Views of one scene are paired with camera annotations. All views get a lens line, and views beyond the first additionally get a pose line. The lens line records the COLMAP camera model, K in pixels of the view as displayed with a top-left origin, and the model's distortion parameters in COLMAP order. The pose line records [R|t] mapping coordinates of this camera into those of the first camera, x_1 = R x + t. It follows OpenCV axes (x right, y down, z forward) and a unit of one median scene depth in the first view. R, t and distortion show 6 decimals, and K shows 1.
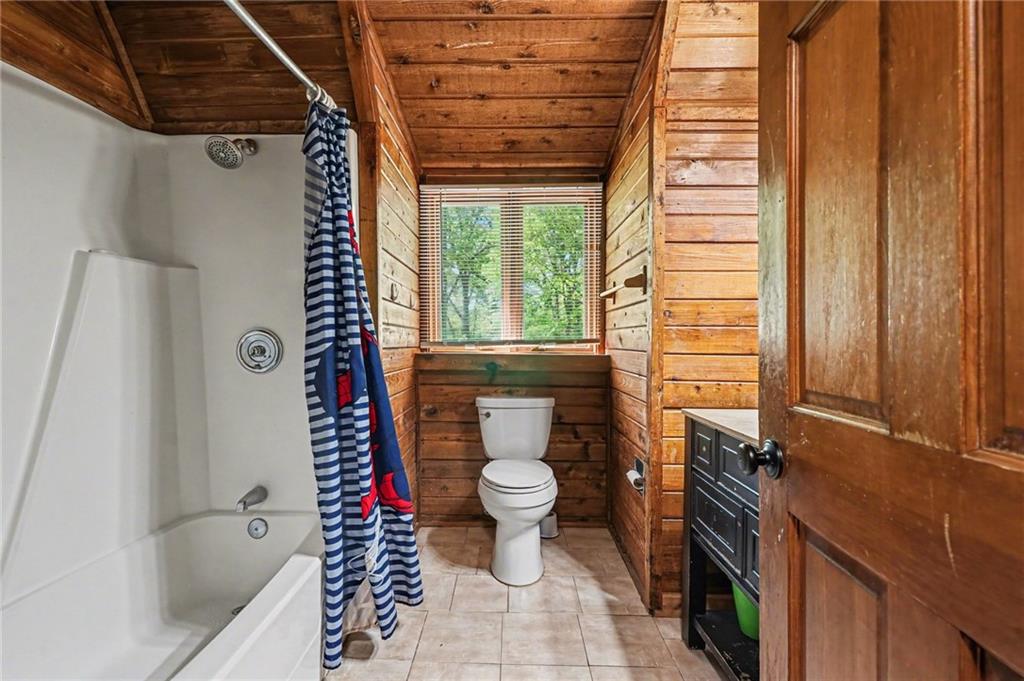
lens RADIAL K [[489.4, 0, 512.0], [0, 489.4, 340.5], [0, 0, 1]] dist [0.001066, 0.000083]
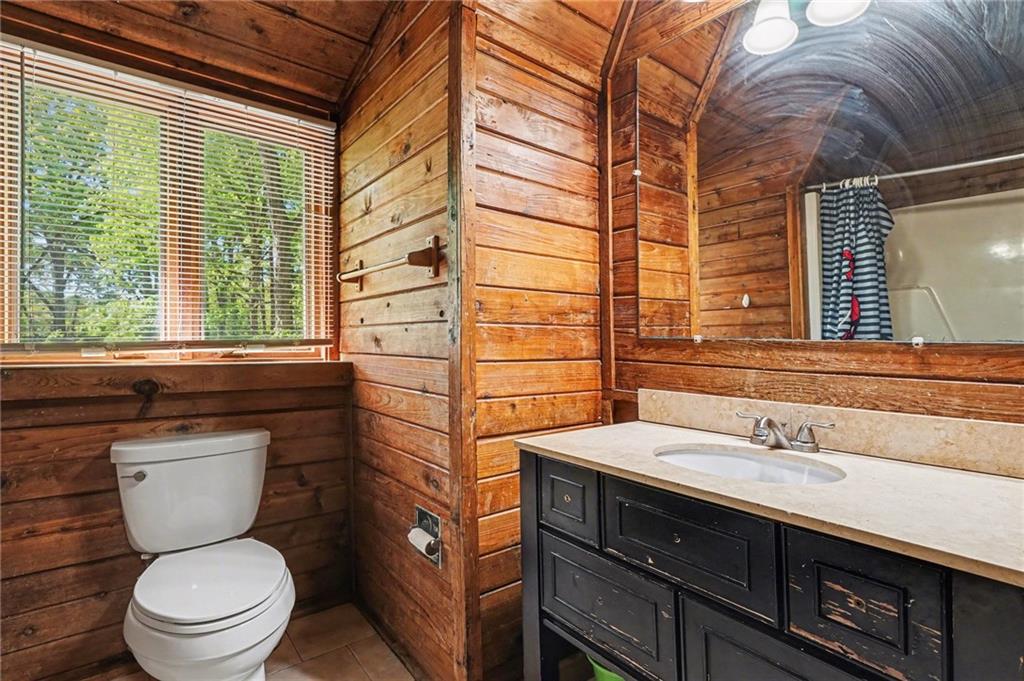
lens RADIAL K [[475.3, 0, 512.0], [0, 475.3, 340.5], [0, 0, 1]] dist [-0.001764, -0.000401]
pose [[0.783352, -0.001009, 0.621577, -0.051418], [-0.000646, 0.999997, 0.002438, -0.003438], [-0.621577, -0.002312, 0.783349, 0.303464]]
